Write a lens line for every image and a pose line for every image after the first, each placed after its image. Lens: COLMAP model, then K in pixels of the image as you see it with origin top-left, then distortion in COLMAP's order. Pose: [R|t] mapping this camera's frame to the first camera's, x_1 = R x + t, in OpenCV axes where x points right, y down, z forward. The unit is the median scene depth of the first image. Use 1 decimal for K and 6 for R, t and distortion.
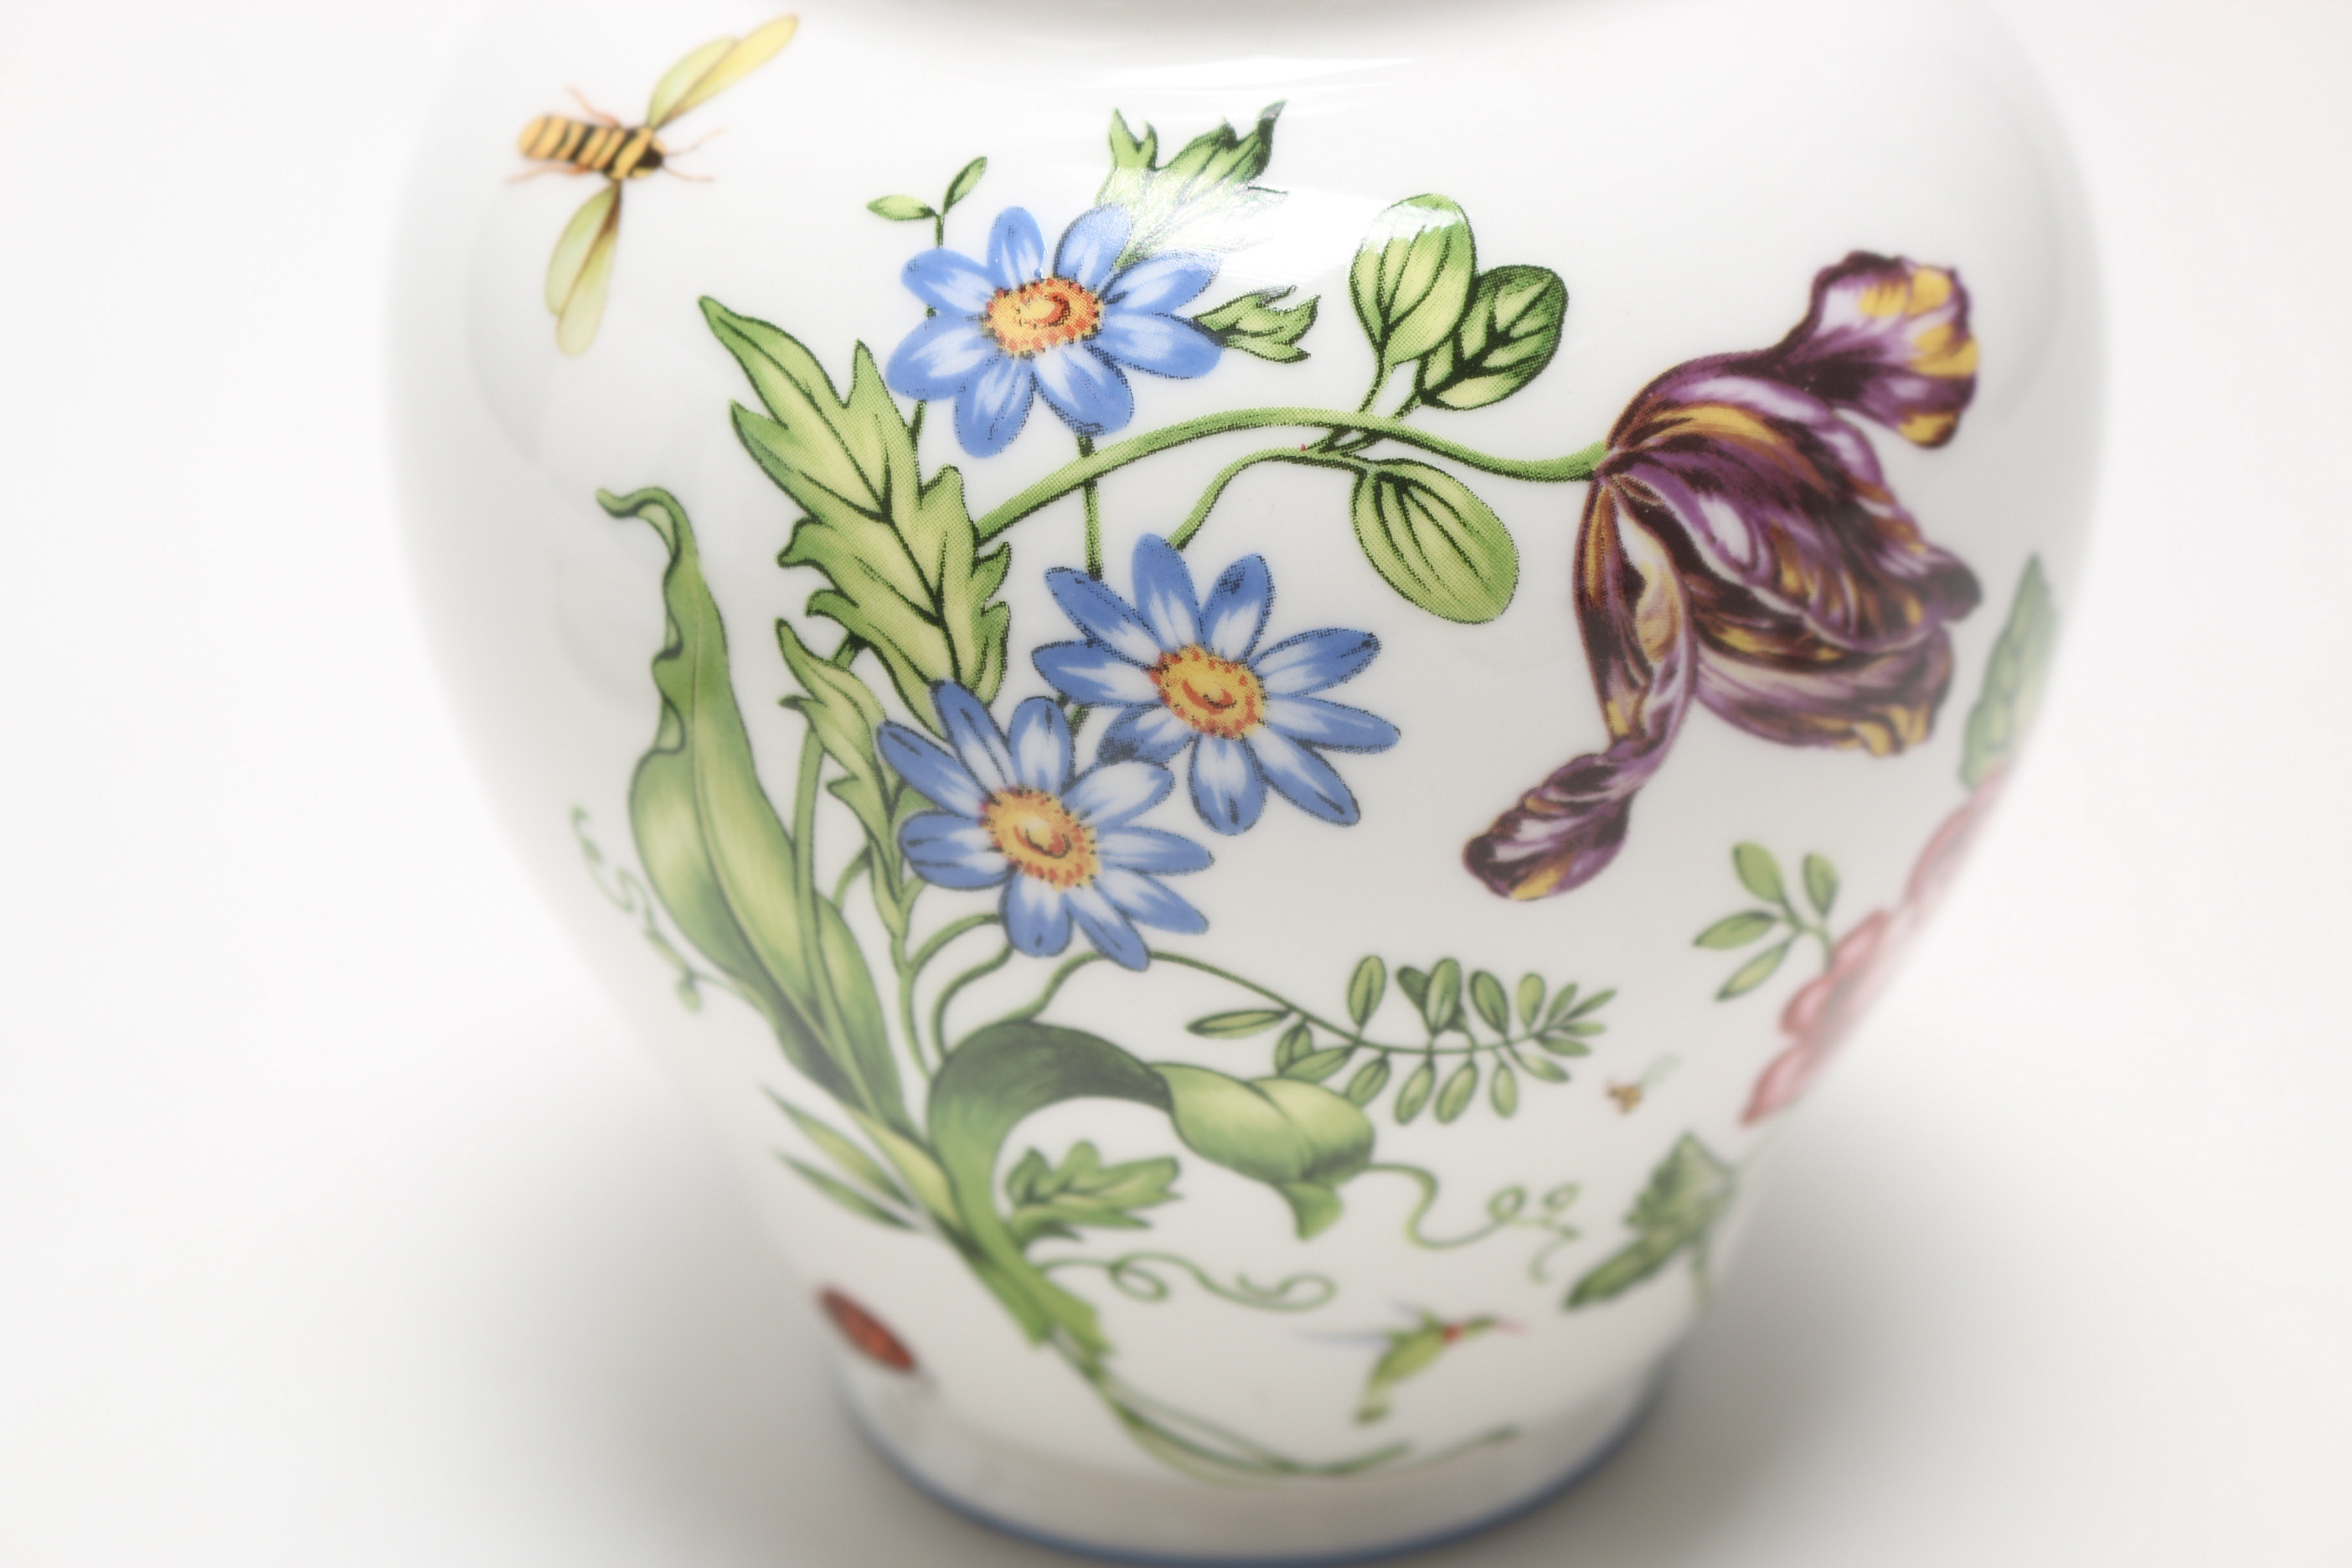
lens RADIAL K [[4946.5, 0, 1167.1], [0, 4946.5, 793.3], [0, 0, 1]] dist [-0.084938, 0.000000]
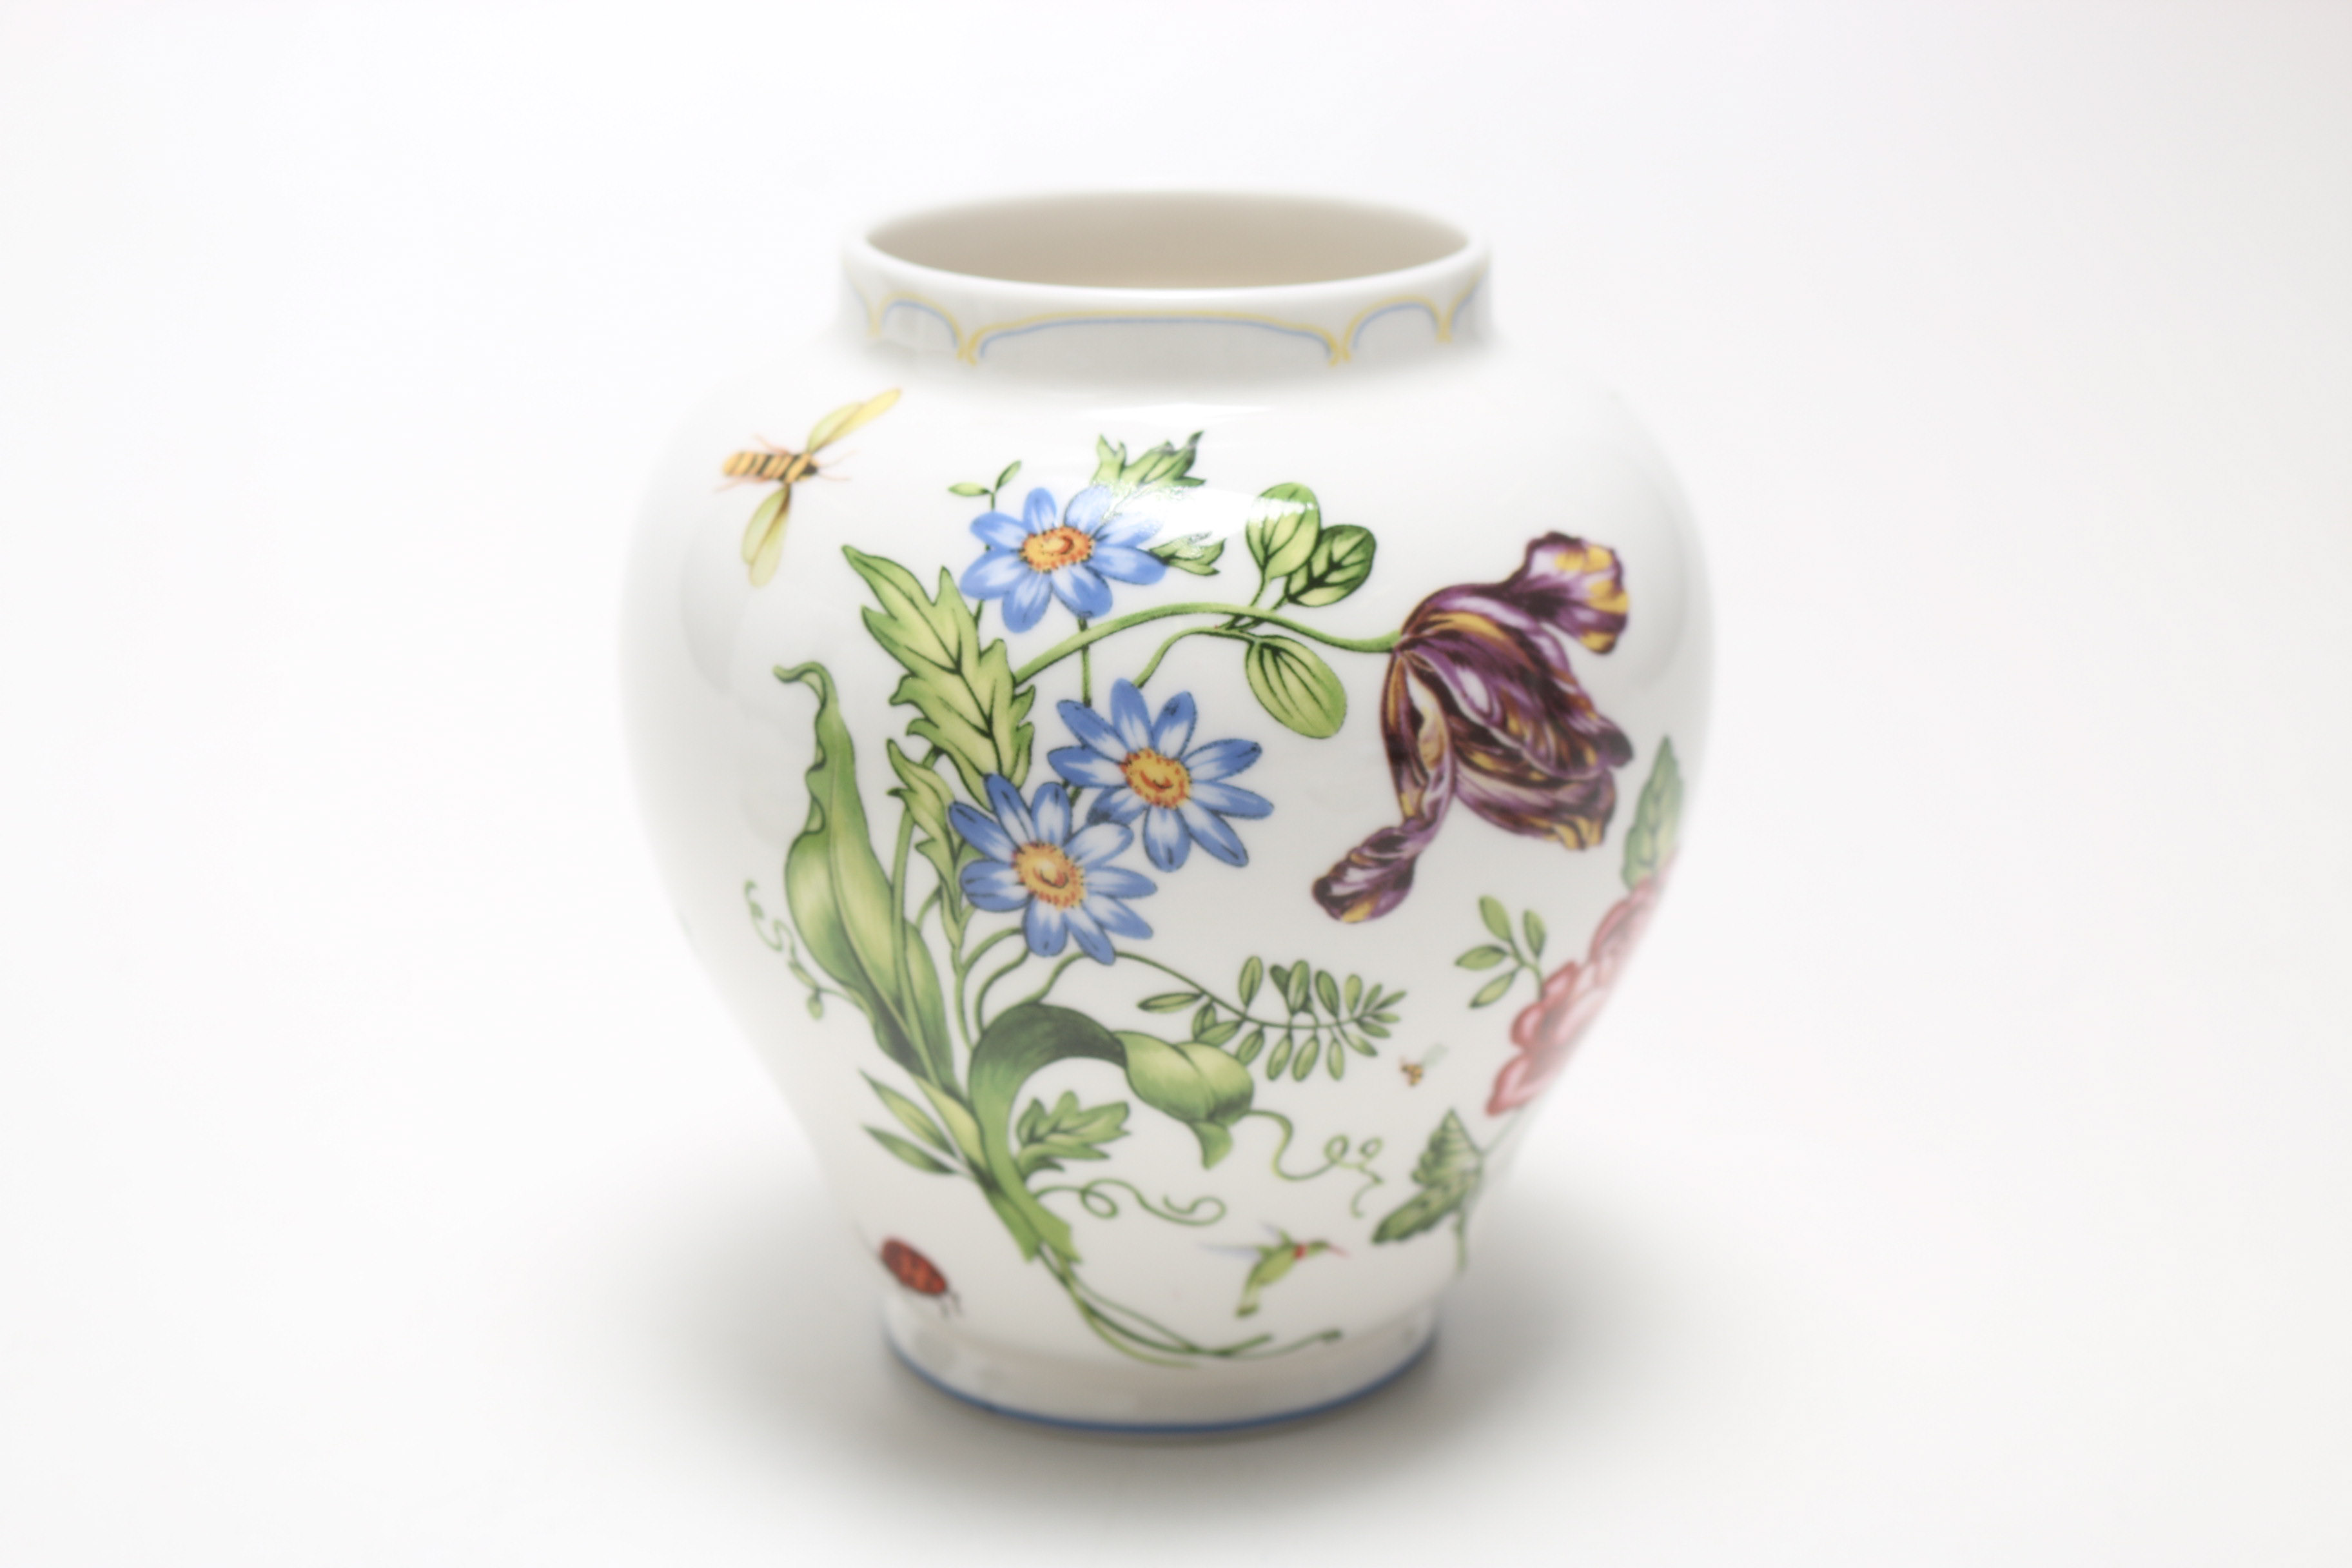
lens RADIAL K [[4235.2, 0, 1169.6], [0, 4235.2, 785.4], [0, 0, 1]] dist [-0.149135, 0.000000]
pose [[0.999224, 0.012817, 0.037233, -0.037567], [-0.006392, 0.985799, -0.167808, 0.207627], [-0.038855, 0.167440, 0.985116, -0.355739]]
